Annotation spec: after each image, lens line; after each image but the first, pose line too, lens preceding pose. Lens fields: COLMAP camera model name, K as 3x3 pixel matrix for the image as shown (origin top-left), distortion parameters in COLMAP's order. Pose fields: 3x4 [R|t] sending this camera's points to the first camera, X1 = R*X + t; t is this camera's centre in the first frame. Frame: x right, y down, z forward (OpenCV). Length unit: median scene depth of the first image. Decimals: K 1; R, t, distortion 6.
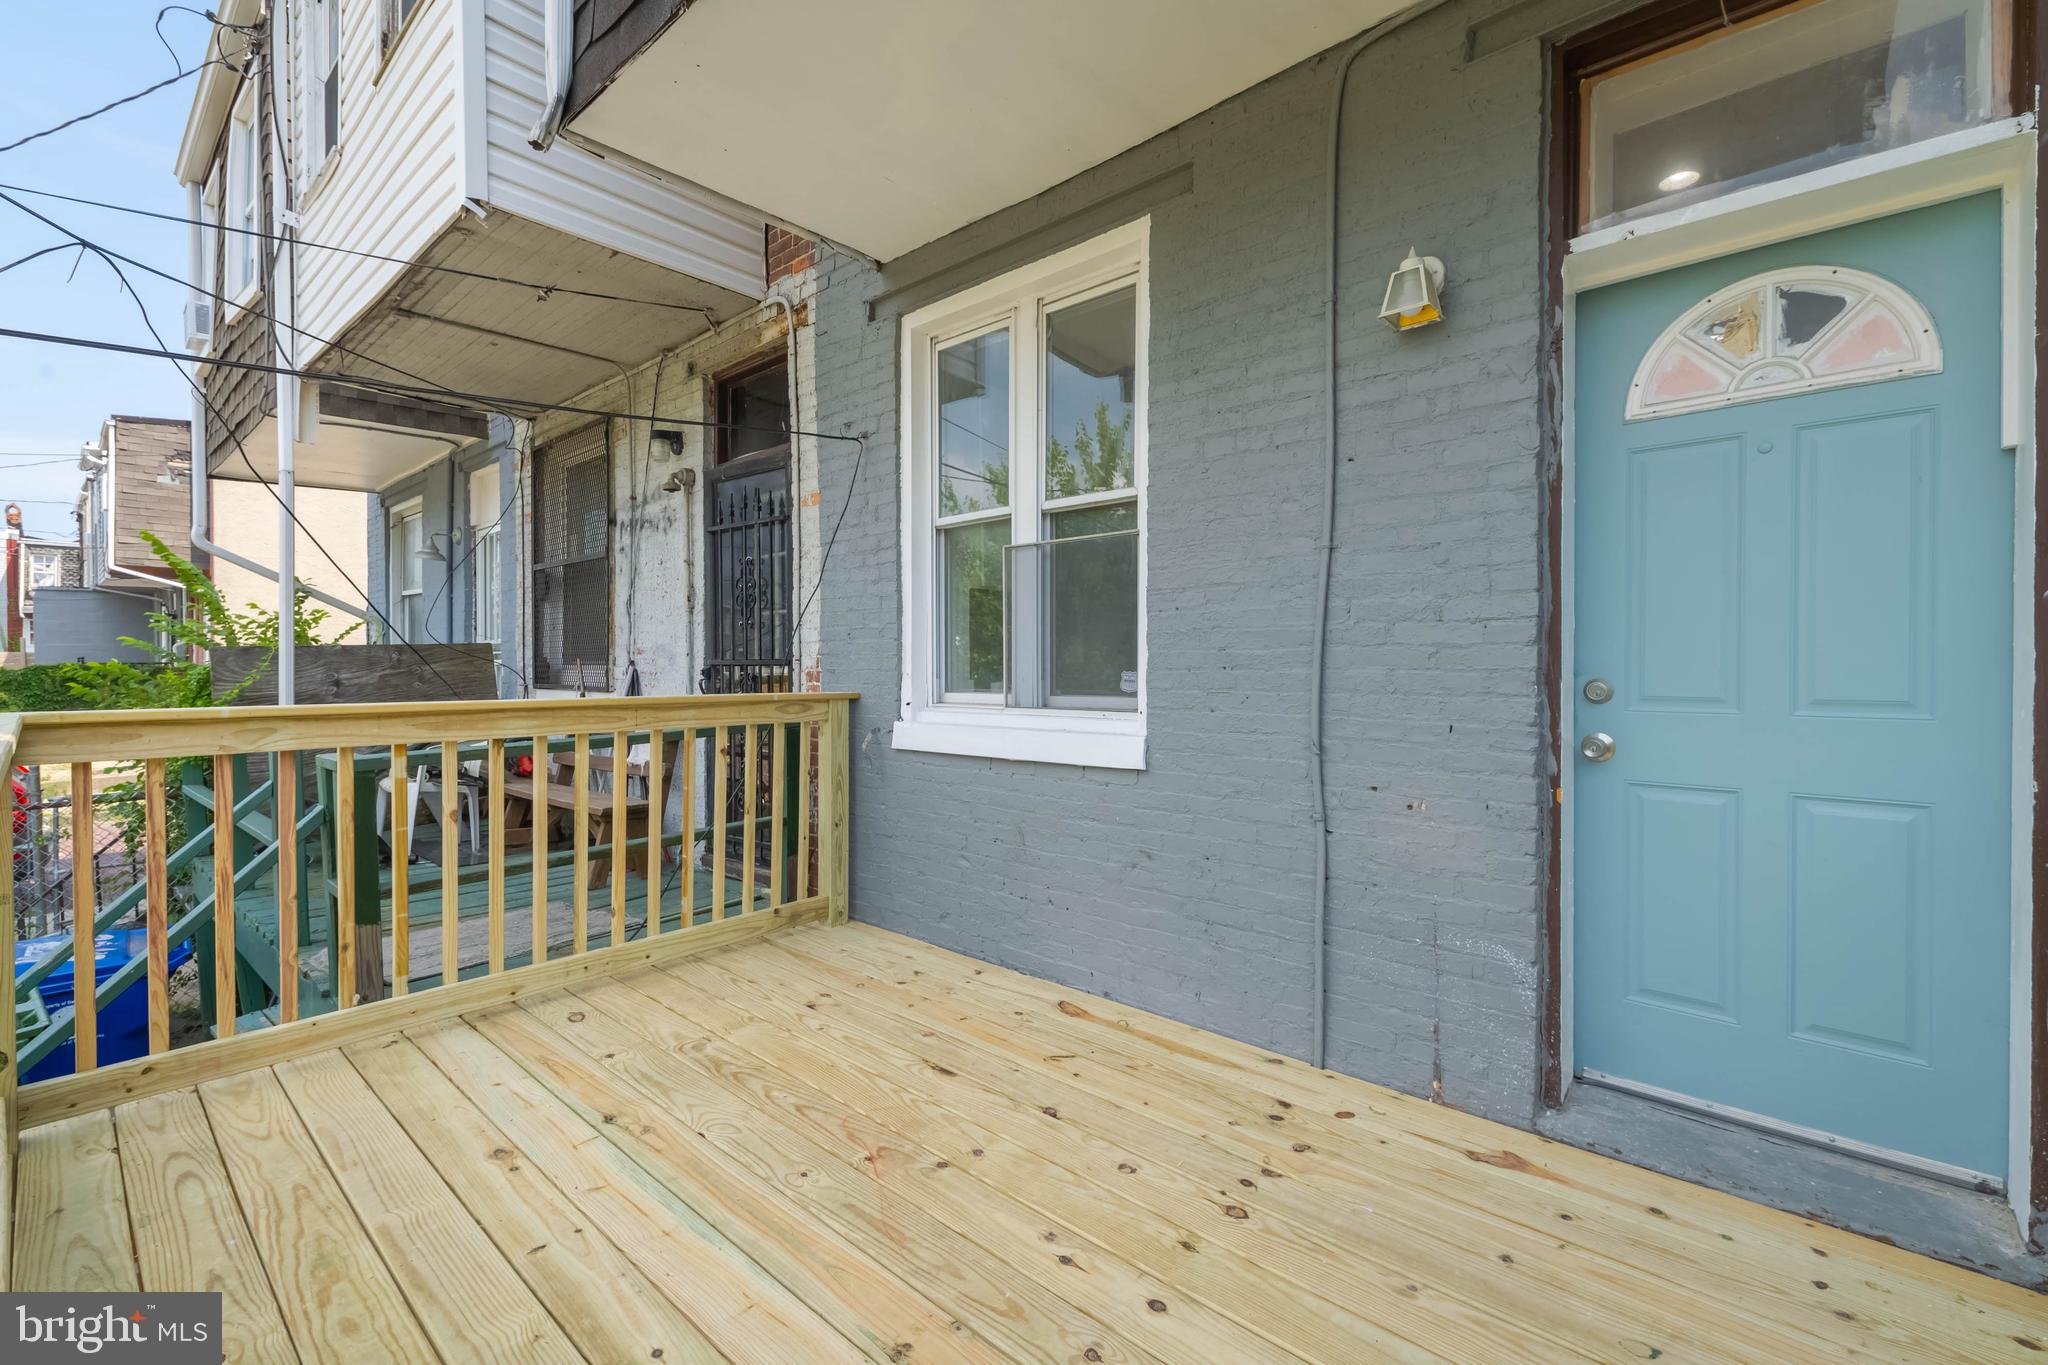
lens RADIAL K [[881.0, 0, 1029.2], [0, 881.0, 666.9], [0, 0, 1]] dist [0.001537, -0.004748]
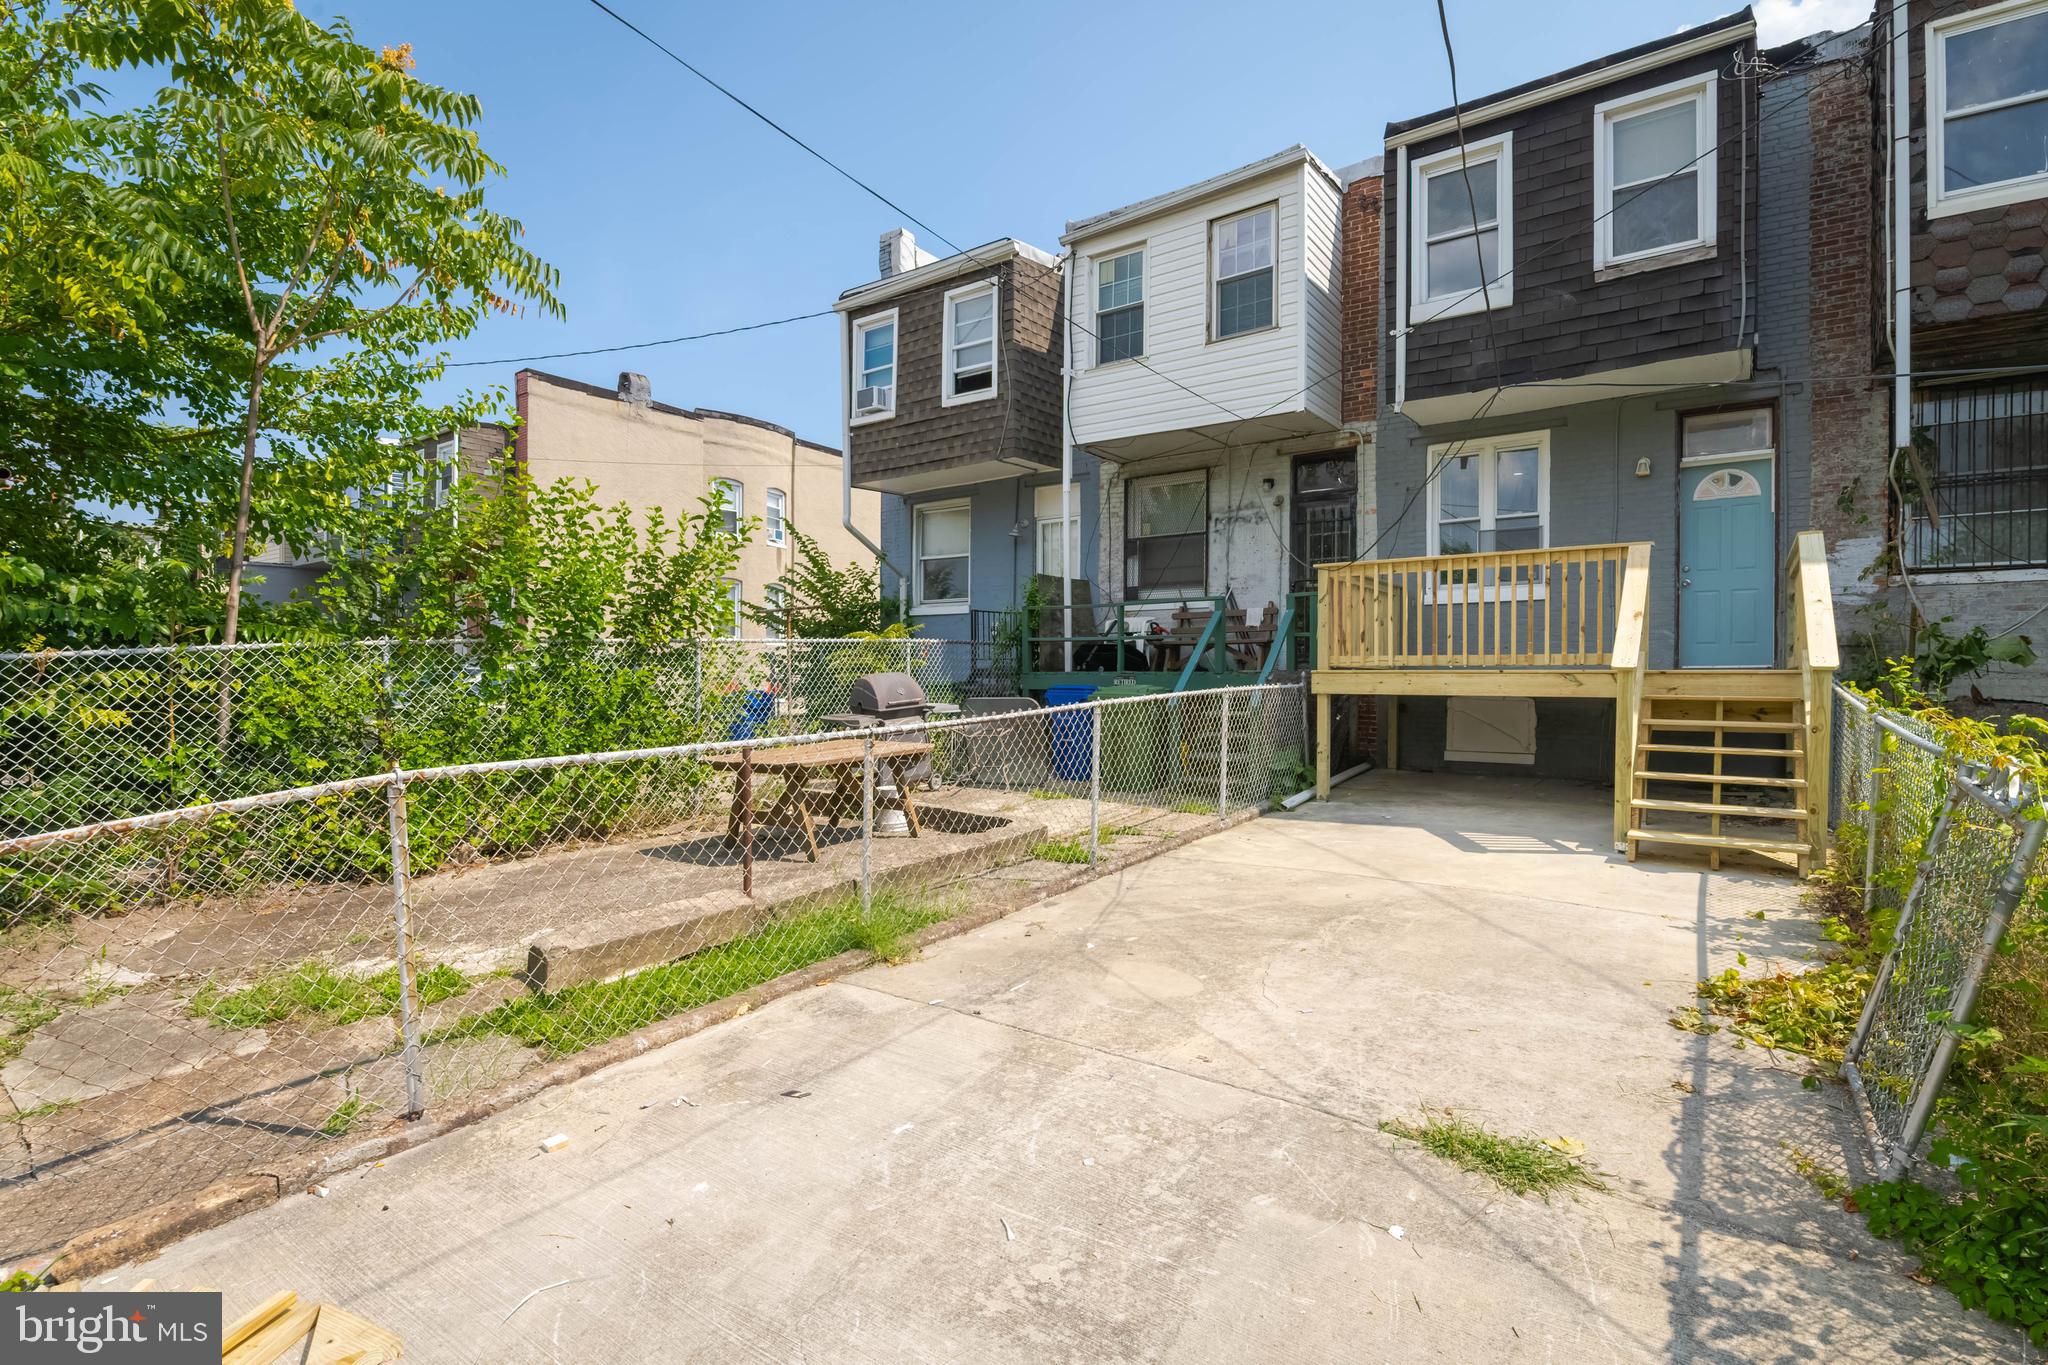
lens RADIAL K [[958.9, 0, 1024.0], [0, 958.9, 682.5], [0, 0, 1]] dist [-0.000726, -0.009484]
pose [[0.996837, 0.000892, 0.079465, -1.546379], [-0.001667, 0.999952, 0.009684, 0.294209], [-0.079452, -0.009786, 0.996791, -1.777632]]
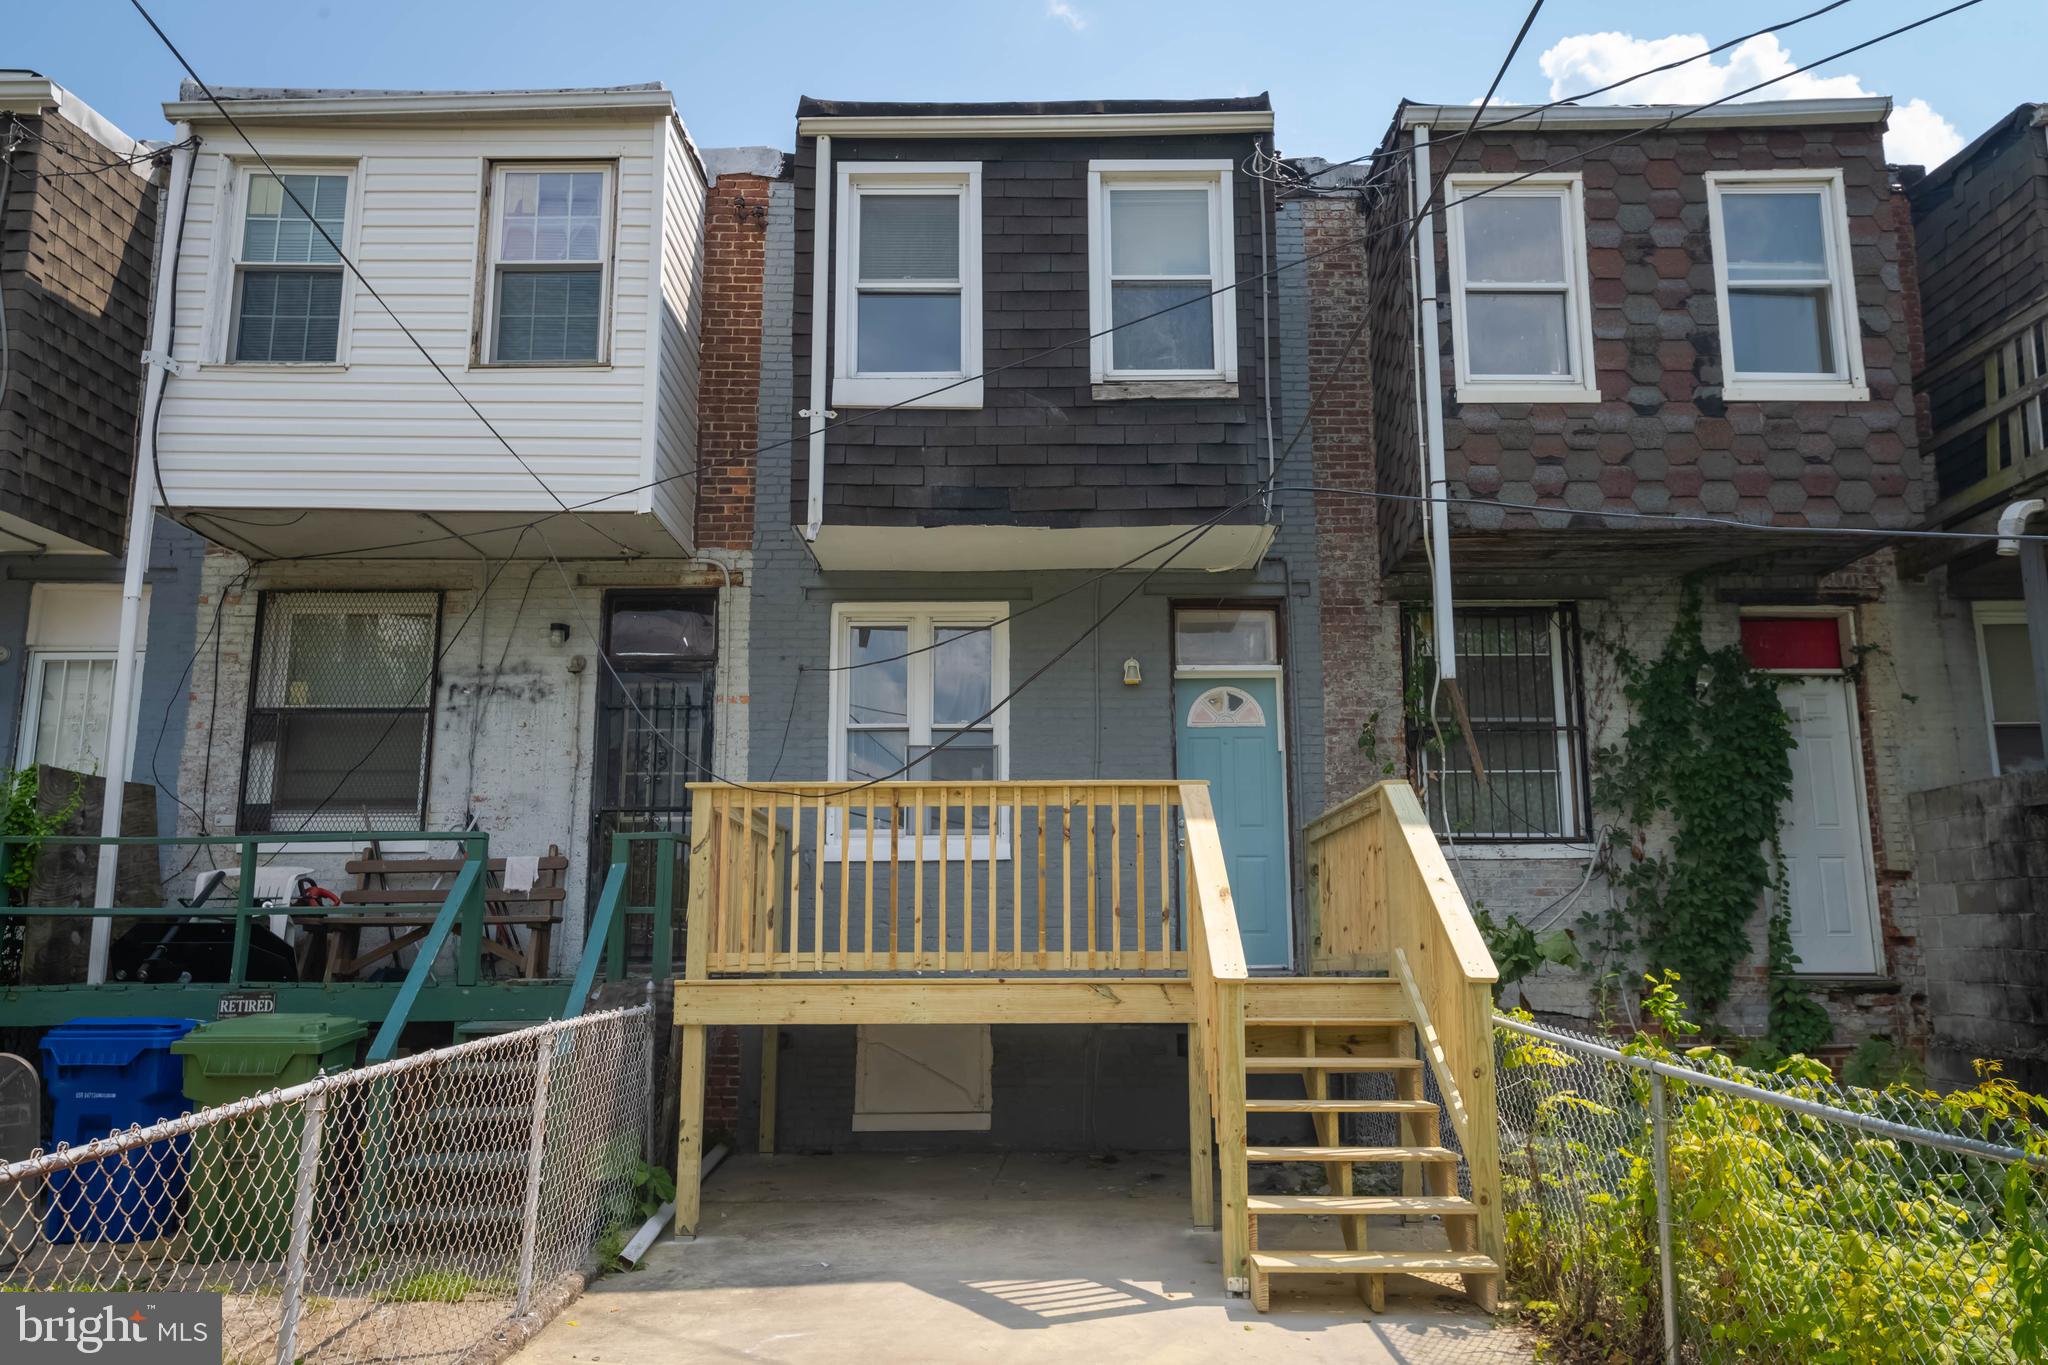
lens RADIAL K [[1527.5, 0, 1034.6], [0, 1527.5, 674.6], [0, 0, 1]] dist [0.024804, 0.002457]
pose [[0.750890, 0.118836, 0.649648, -1.650484], [0.003070, 0.983039, -0.183370, 0.261526], [-0.660420, 0.139685, 0.737789, -1.327158]]
